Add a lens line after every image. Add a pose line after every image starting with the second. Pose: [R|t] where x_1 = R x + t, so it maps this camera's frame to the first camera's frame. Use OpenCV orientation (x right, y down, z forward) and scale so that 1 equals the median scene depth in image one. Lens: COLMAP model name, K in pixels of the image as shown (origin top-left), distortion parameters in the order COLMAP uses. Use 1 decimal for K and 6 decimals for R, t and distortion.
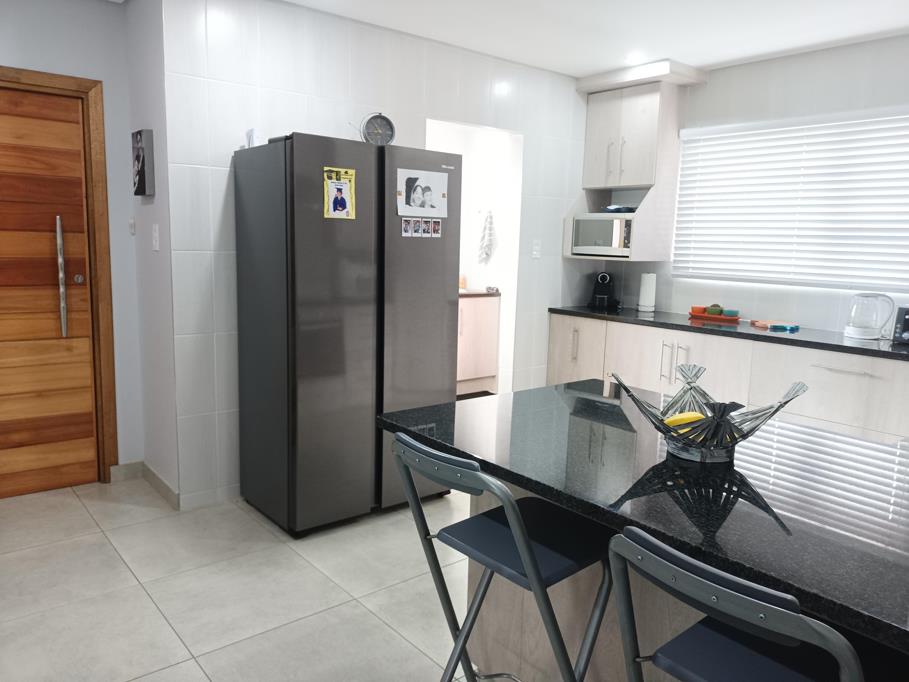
lens RADIAL K [[686.1, 0, 454.5], [0, 686.1, 341.0], [0, 0, 1]] dist [0.021593, -0.004892]
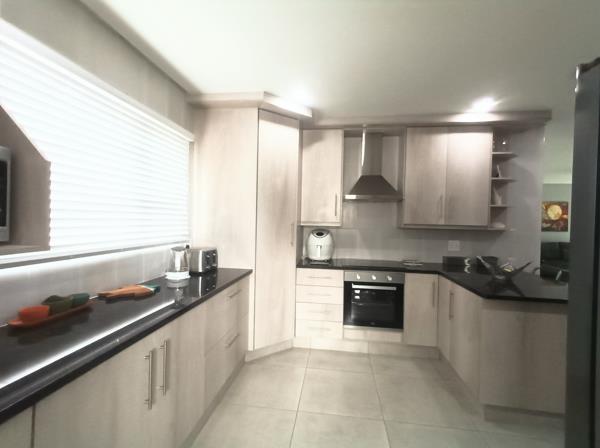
lens RADIAL K [[283.9, 0, 300.0], [0, 283.9, 224.0], [0, 0, 1]] dist [0.012417, -0.000325]
pose [[-0.680846, -0.056816, 0.730220, -0.010120], [0.065641, 0.988241, 0.138095, -0.199349], [-0.729479, 0.141954, -0.669111, 1.319725]]
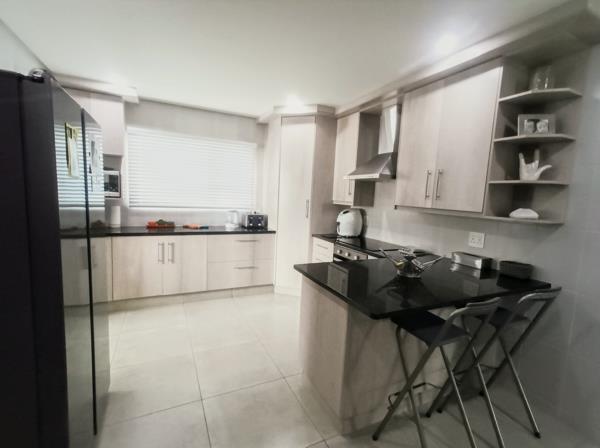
lens RADIAL K [[283.9, 0, 300.0], [0, 283.9, 224.0], [0, 0, 1]] dist [0.012417, -0.000325]
pose [[0.239574, -0.123437, 0.962999, -0.432373], [0.104461, 0.989404, 0.100834, -0.109244], [-0.965242, 0.076438, 0.249930, 0.527219]]
